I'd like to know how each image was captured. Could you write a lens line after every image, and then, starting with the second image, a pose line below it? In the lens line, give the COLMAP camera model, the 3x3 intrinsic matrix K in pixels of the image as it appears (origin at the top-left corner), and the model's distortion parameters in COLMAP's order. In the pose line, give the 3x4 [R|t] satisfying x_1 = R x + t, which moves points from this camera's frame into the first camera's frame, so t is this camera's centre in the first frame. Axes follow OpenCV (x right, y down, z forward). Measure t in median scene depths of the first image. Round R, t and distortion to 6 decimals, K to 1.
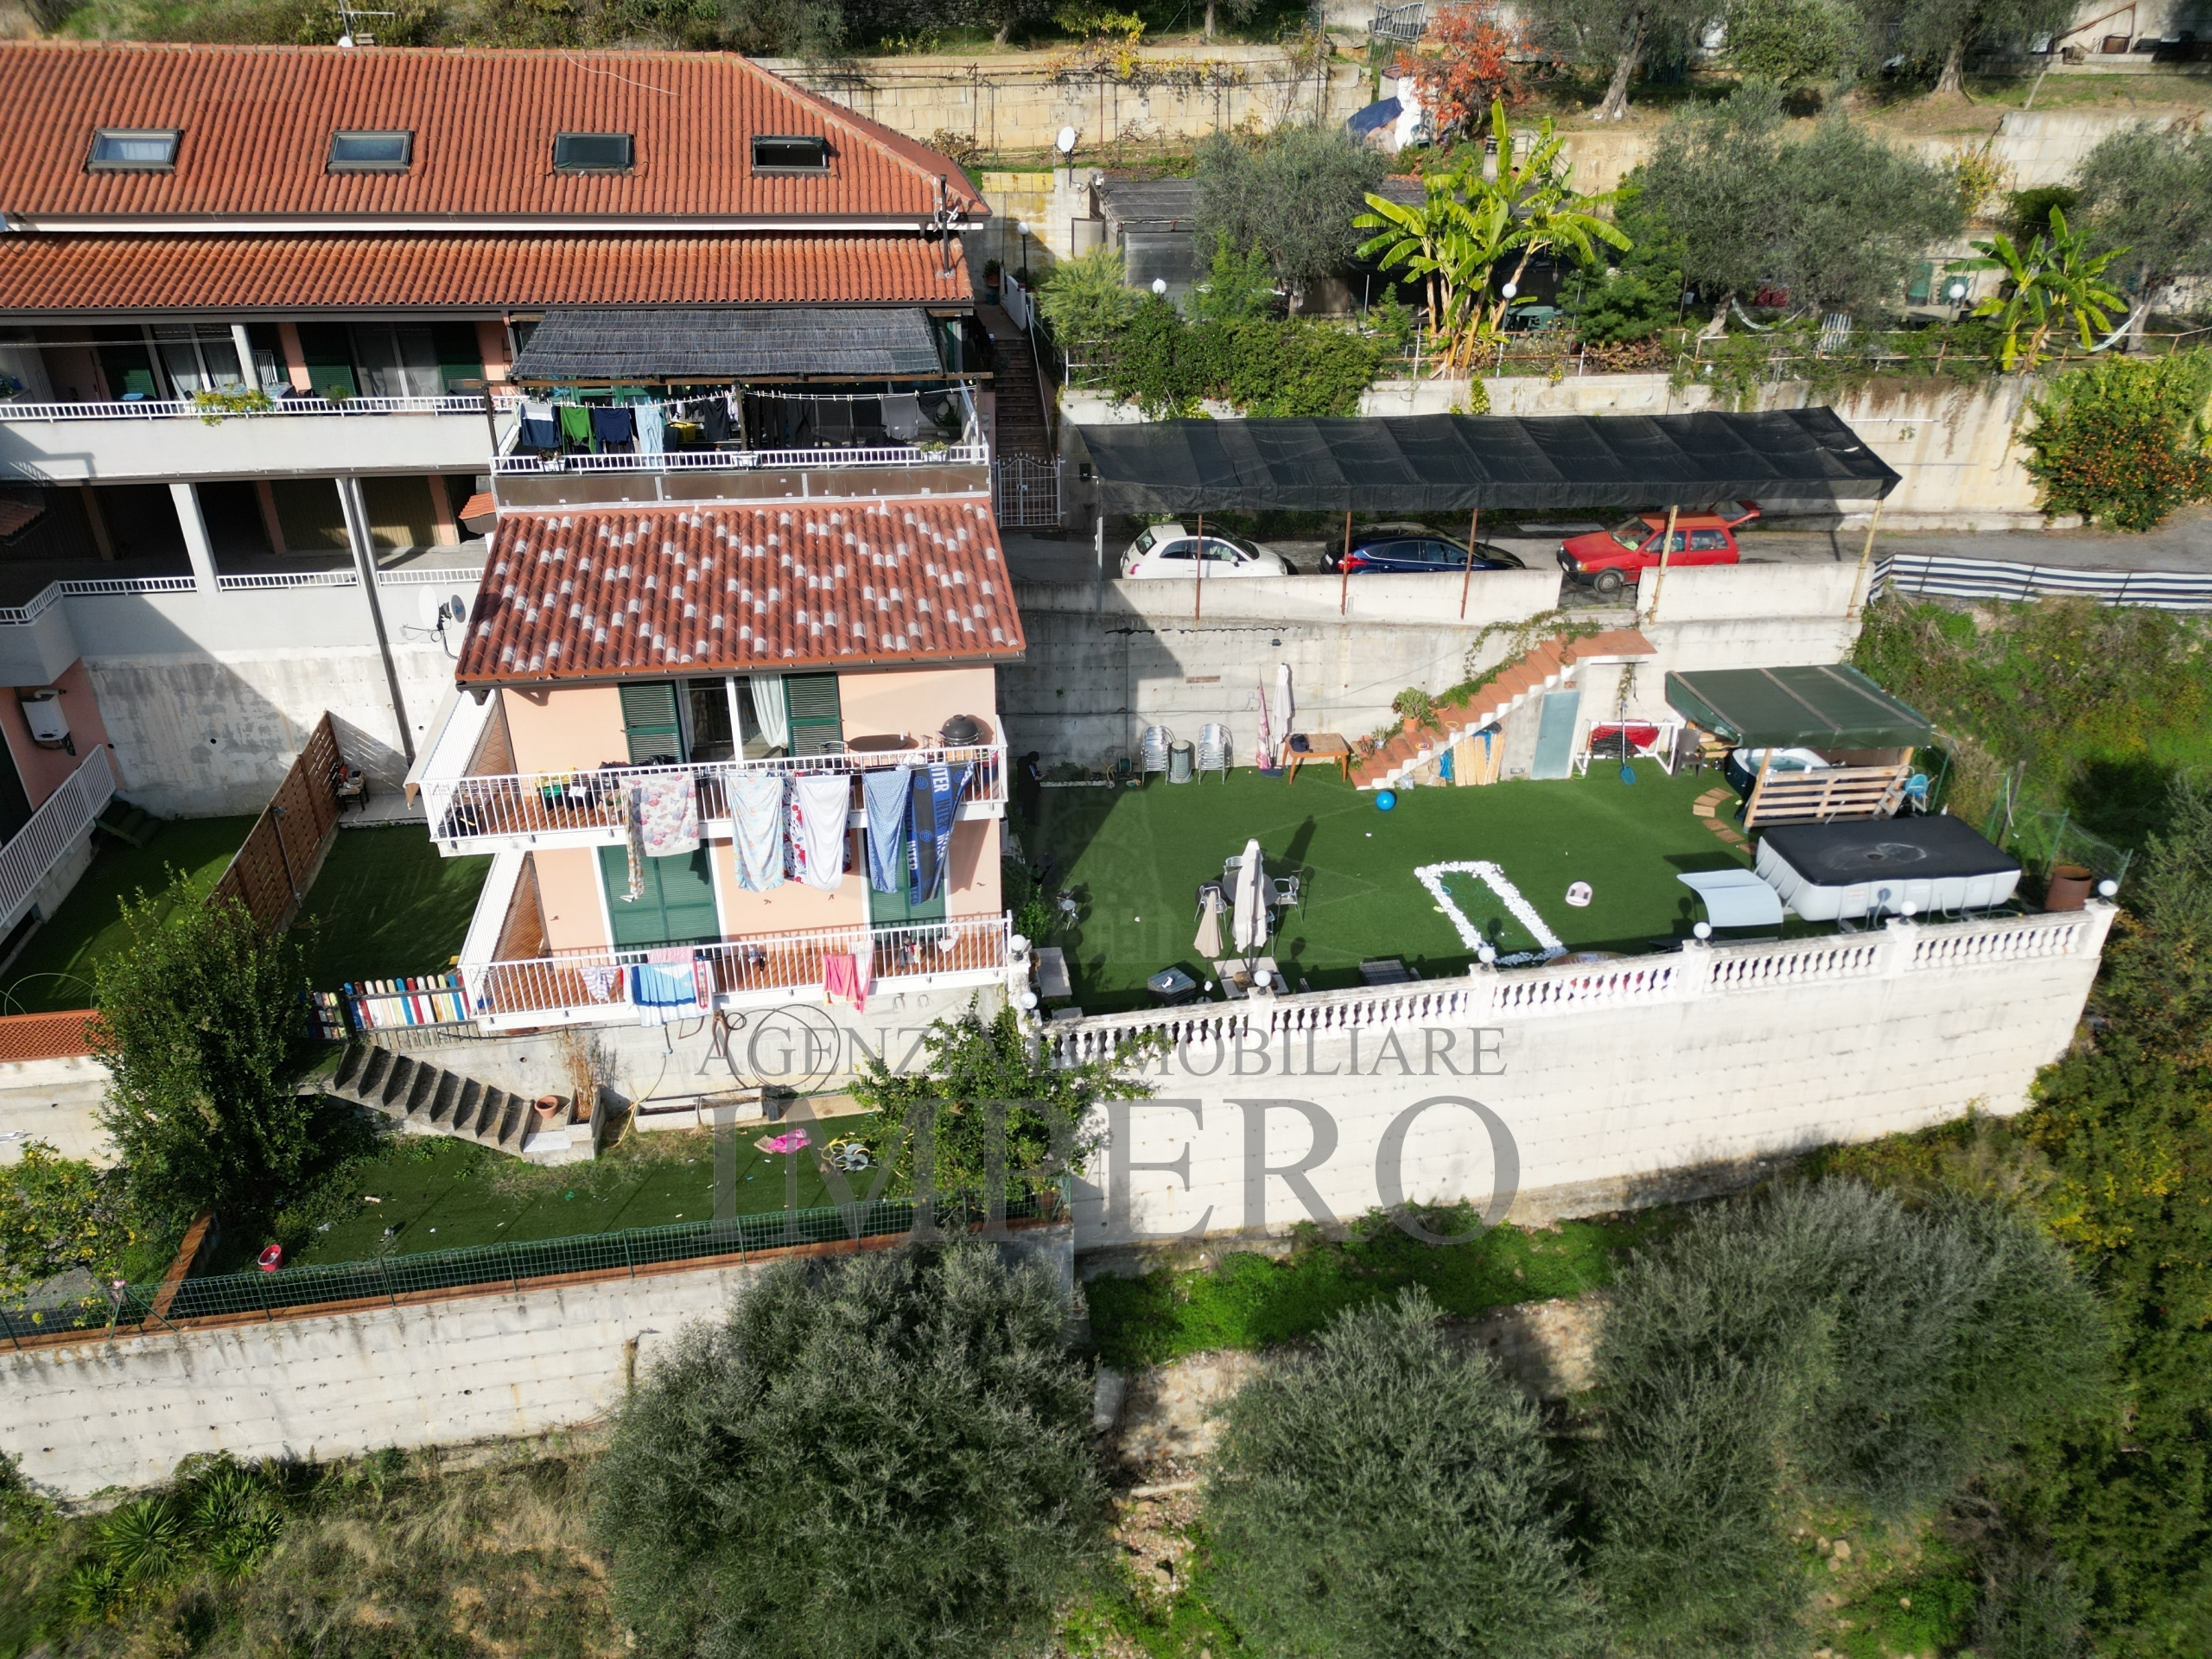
lens RADIAL K [[1538.5, 0, 1117.6], [0, 1538.5, 832.9], [0, 0, 1]] dist [0.079236, -0.066409]
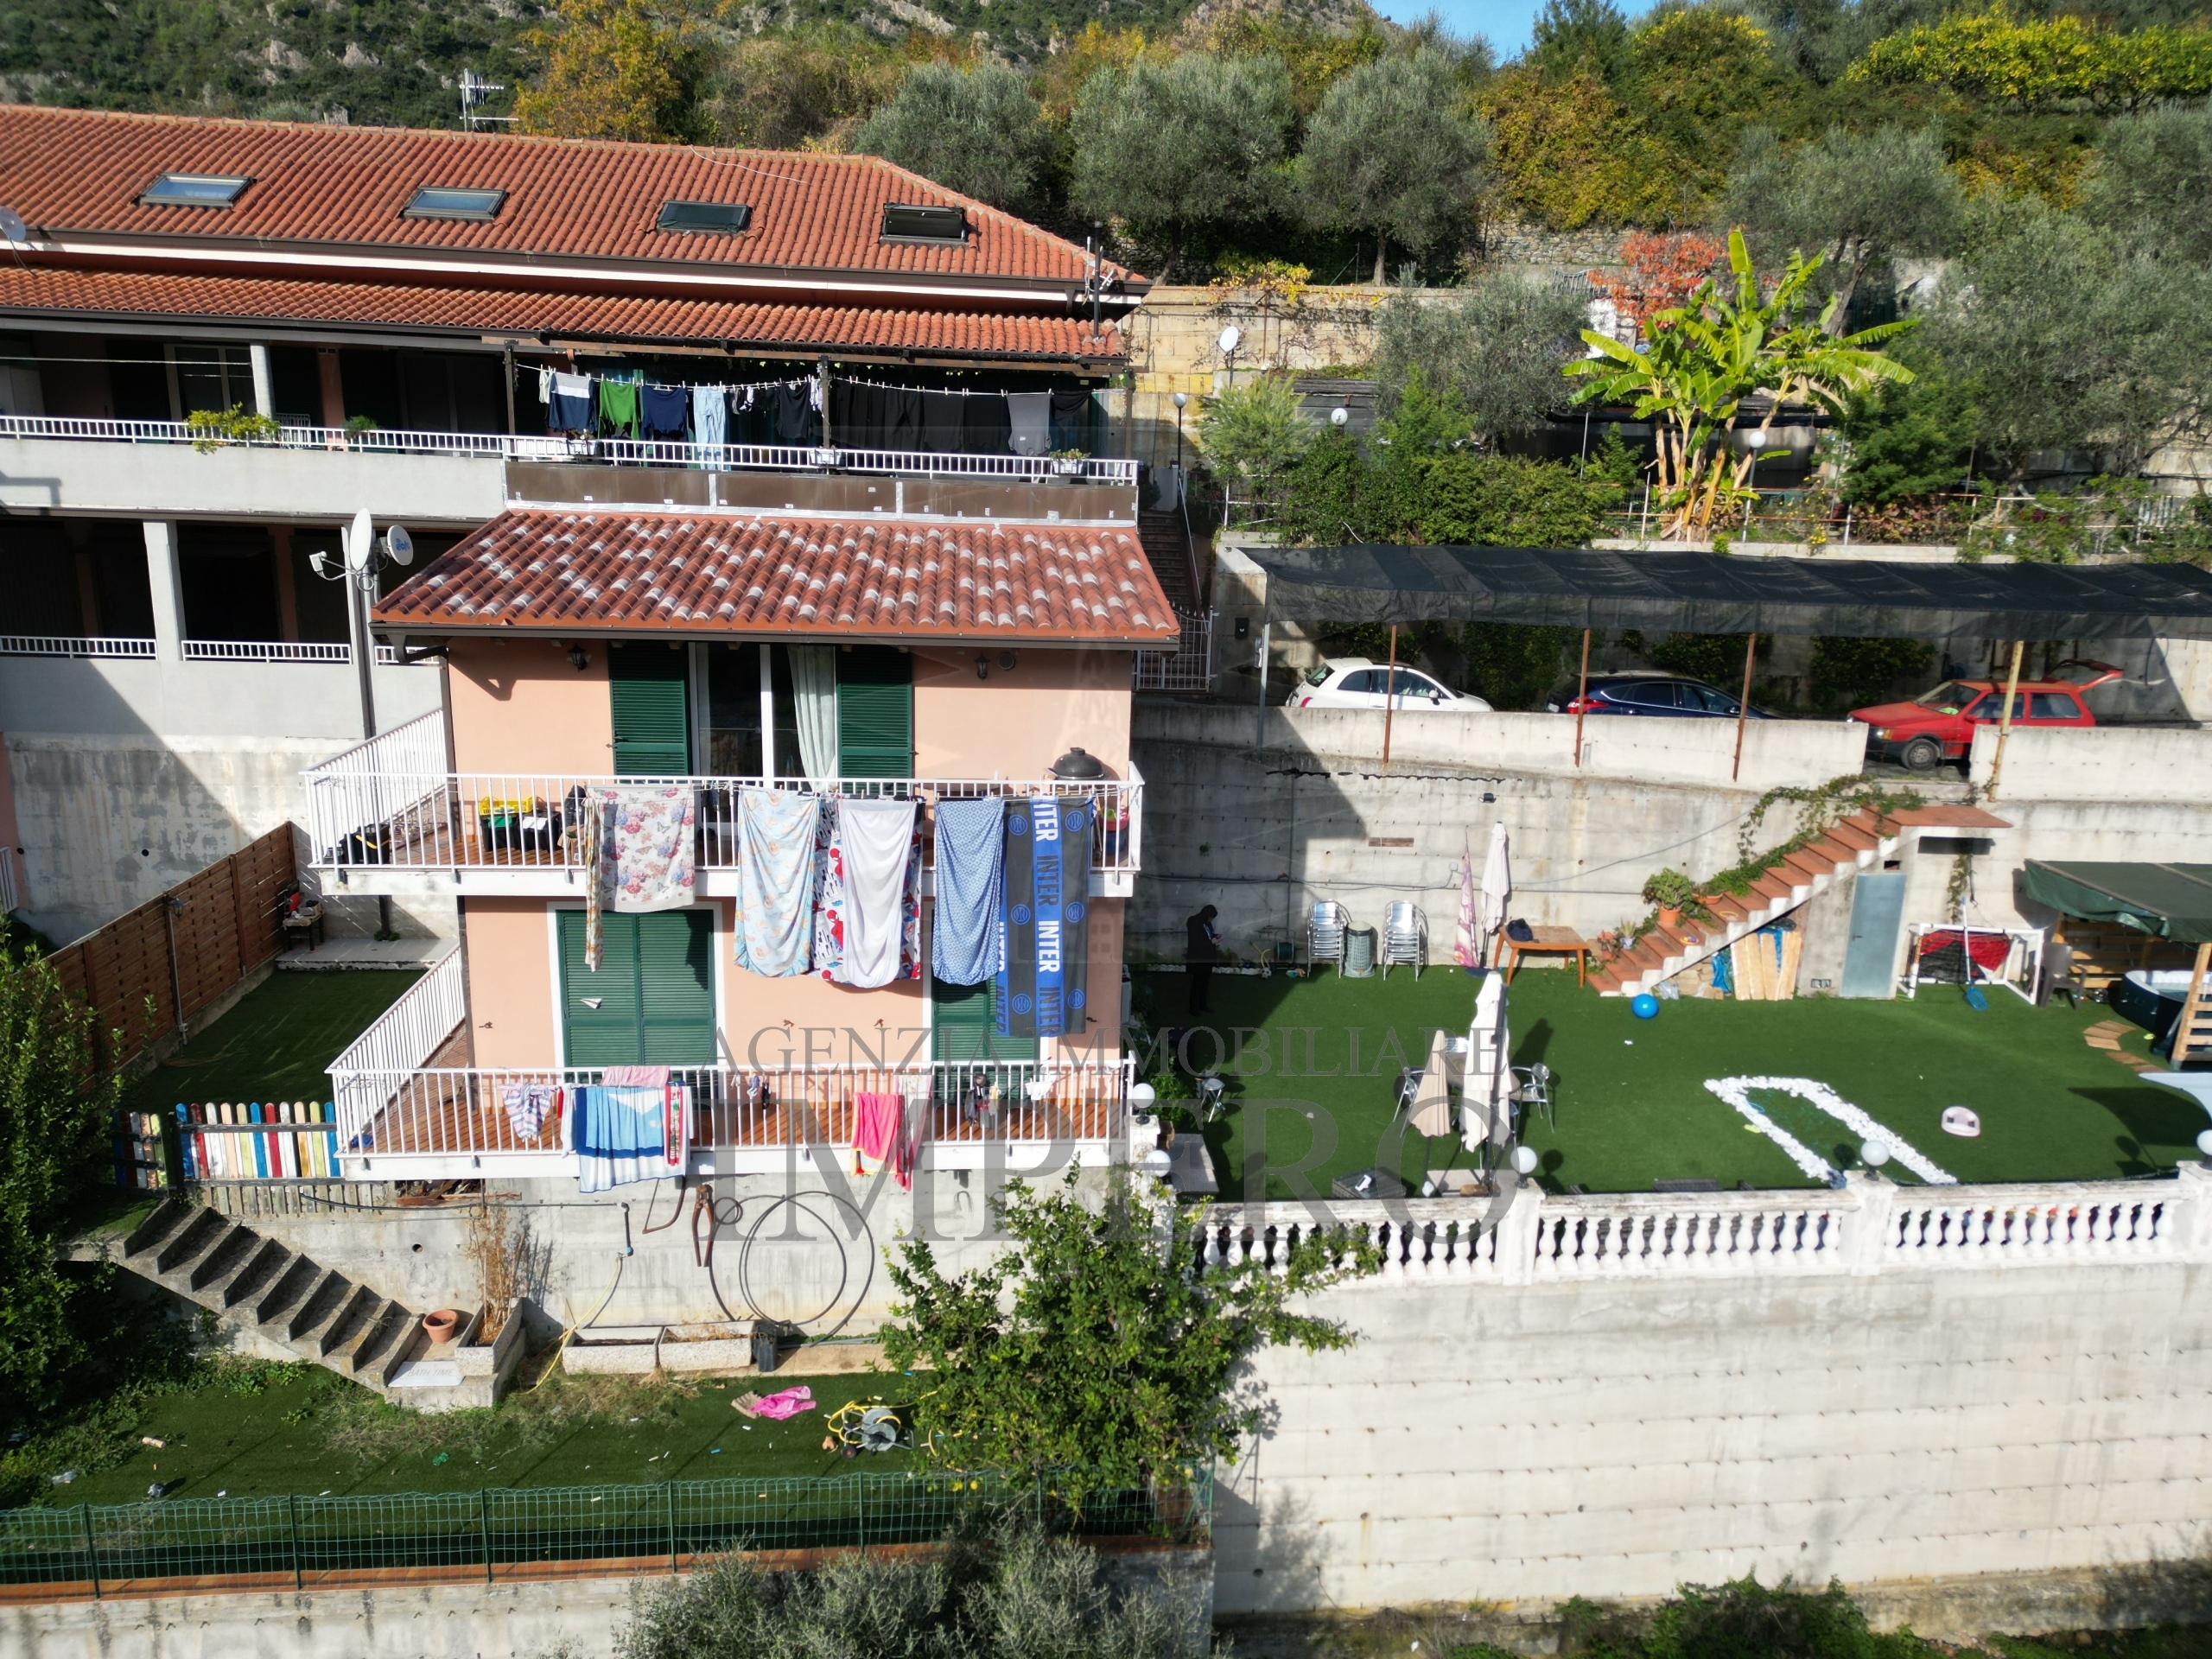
lens RADIAL K [[1538.5, 0, 1117.6], [0, 1538.5, 832.9], [0, 0, 1]] dist [0.079236, -0.066409]
pose [[0.996307, 0.036181, -0.077862, -0.023259], [-0.055365, 0.963872, -0.260549, 0.114032], [0.065622, 0.263898, 0.962316, 0.266188]]
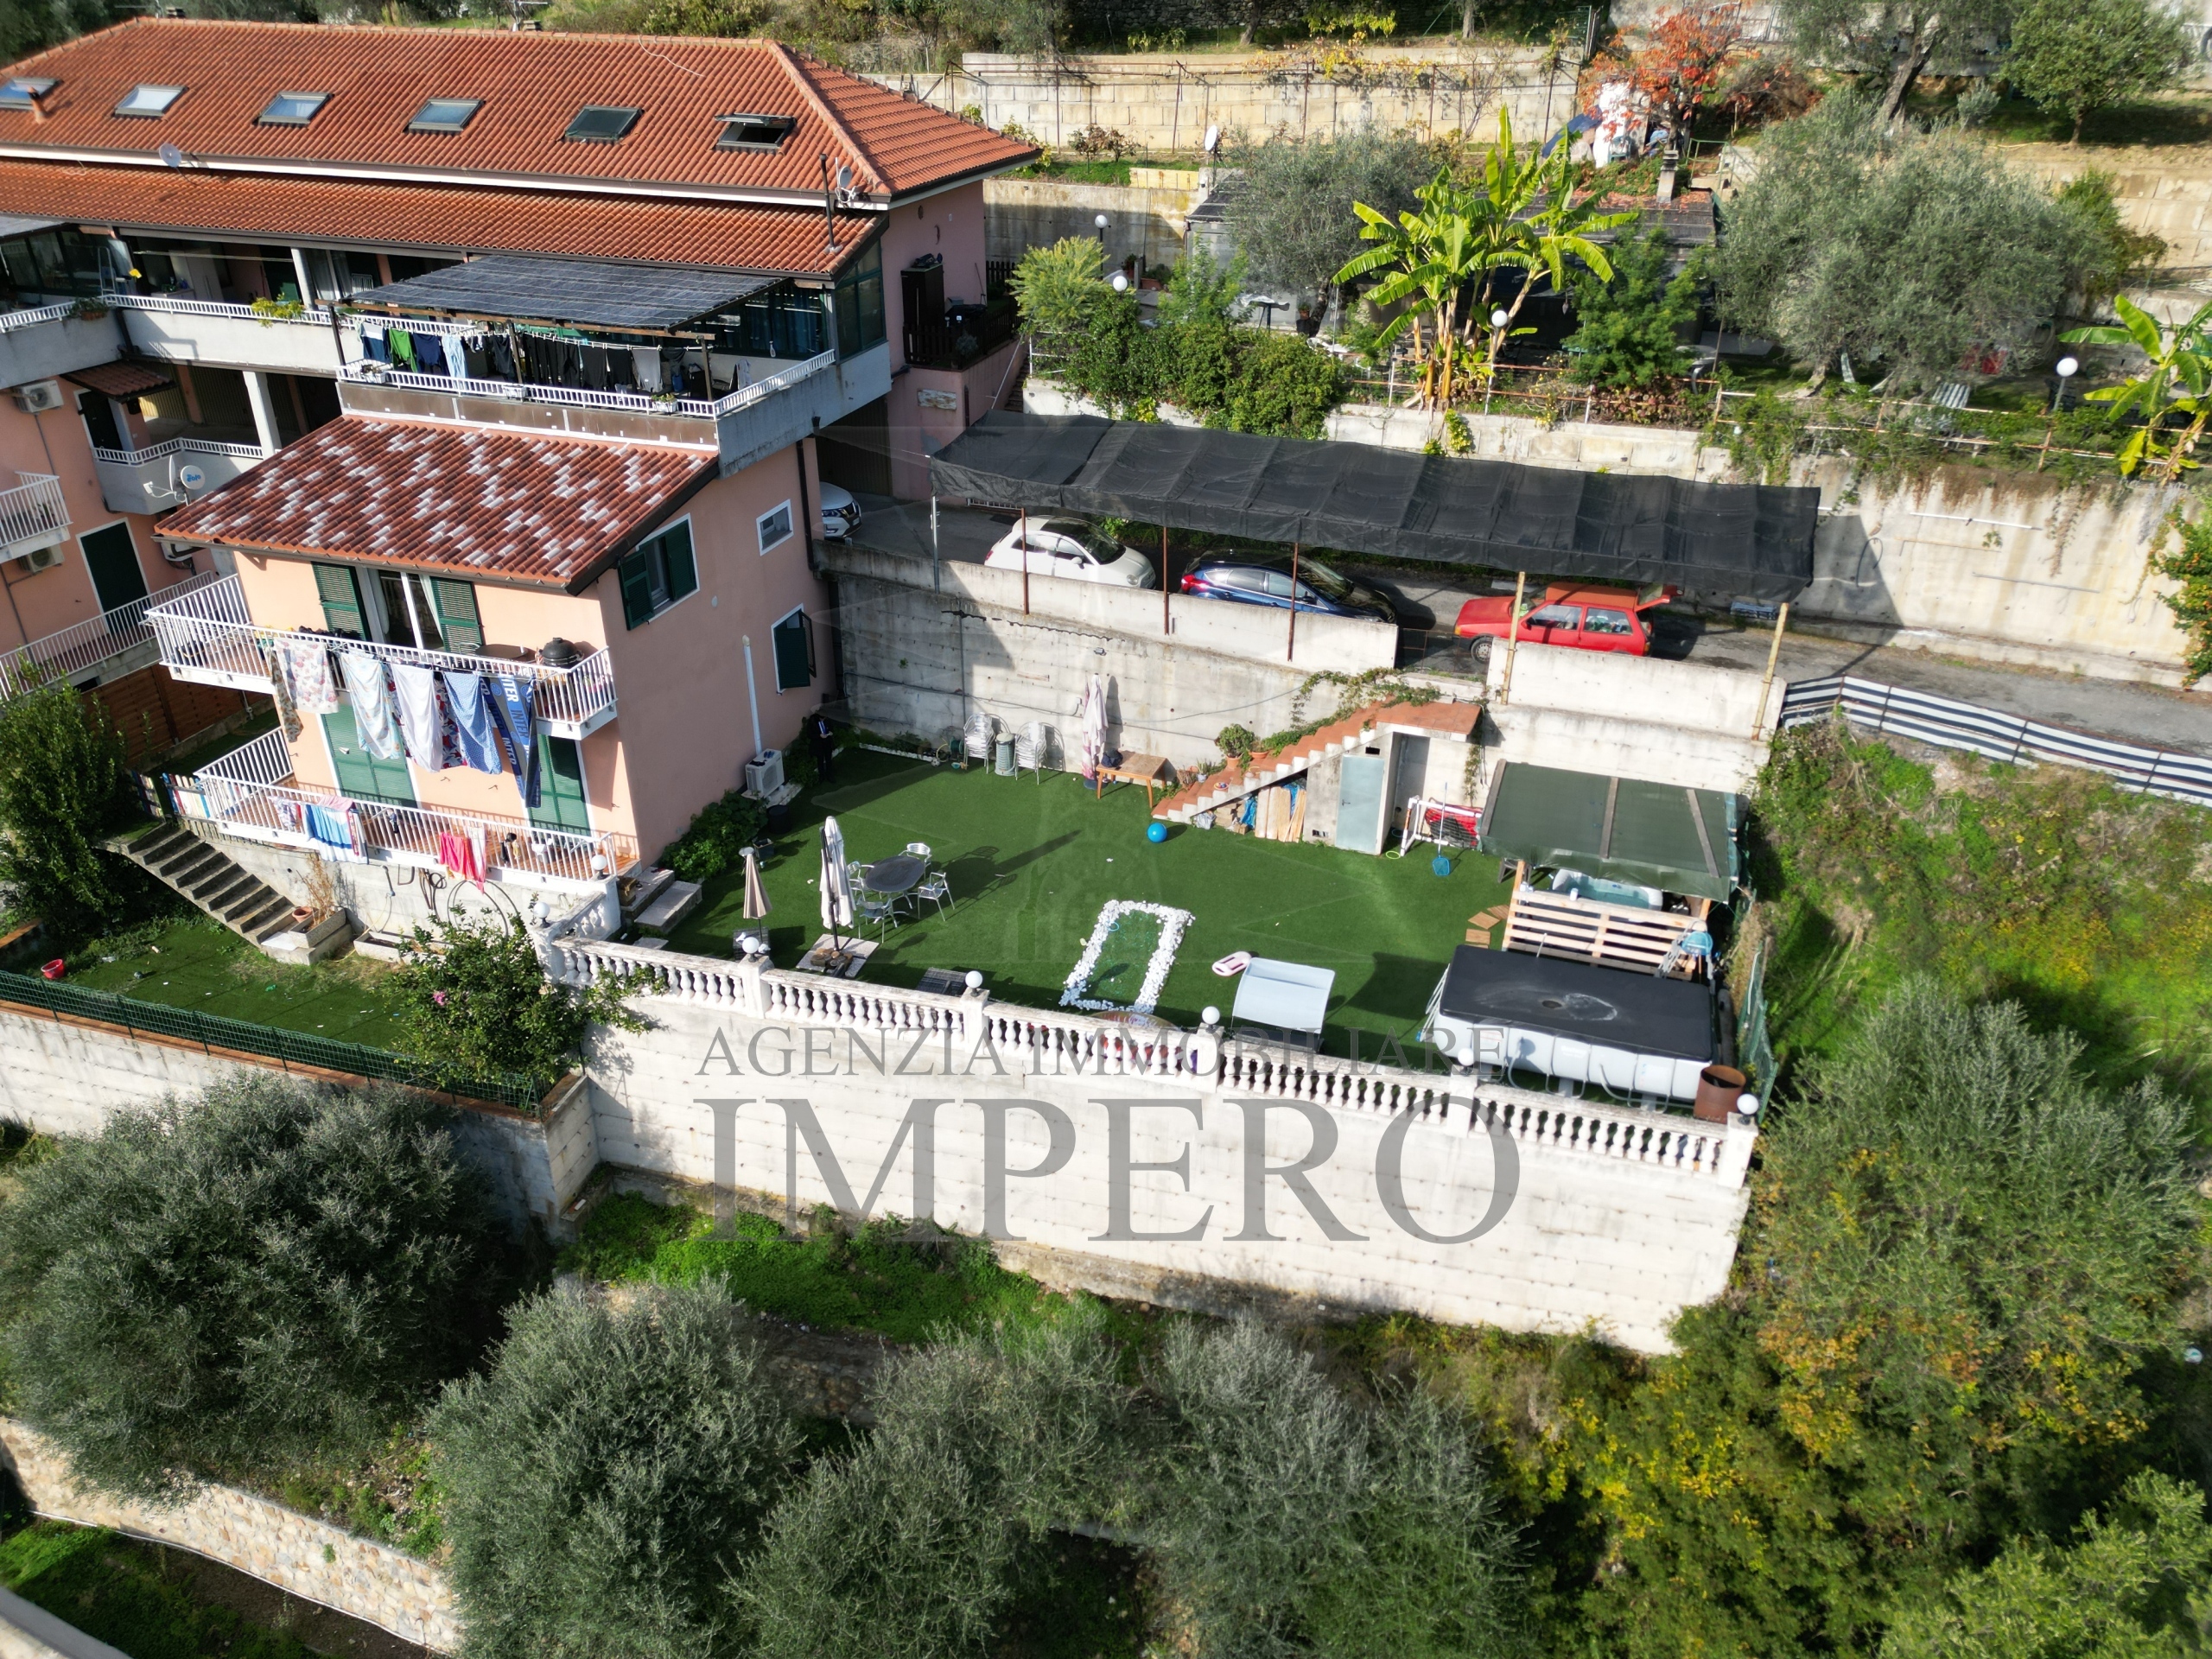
lens RADIAL K [[1538.5, 0, 1117.6], [0, 1538.5, 832.9], [0, 0, 1]] dist [0.079236, -0.066409]
pose [[0.895493, 0.211508, -0.391609, 0.559800], [-0.214179, 0.976078, 0.037415, -0.054305], [0.390154, 0.050369, 0.919371, 0.125728]]
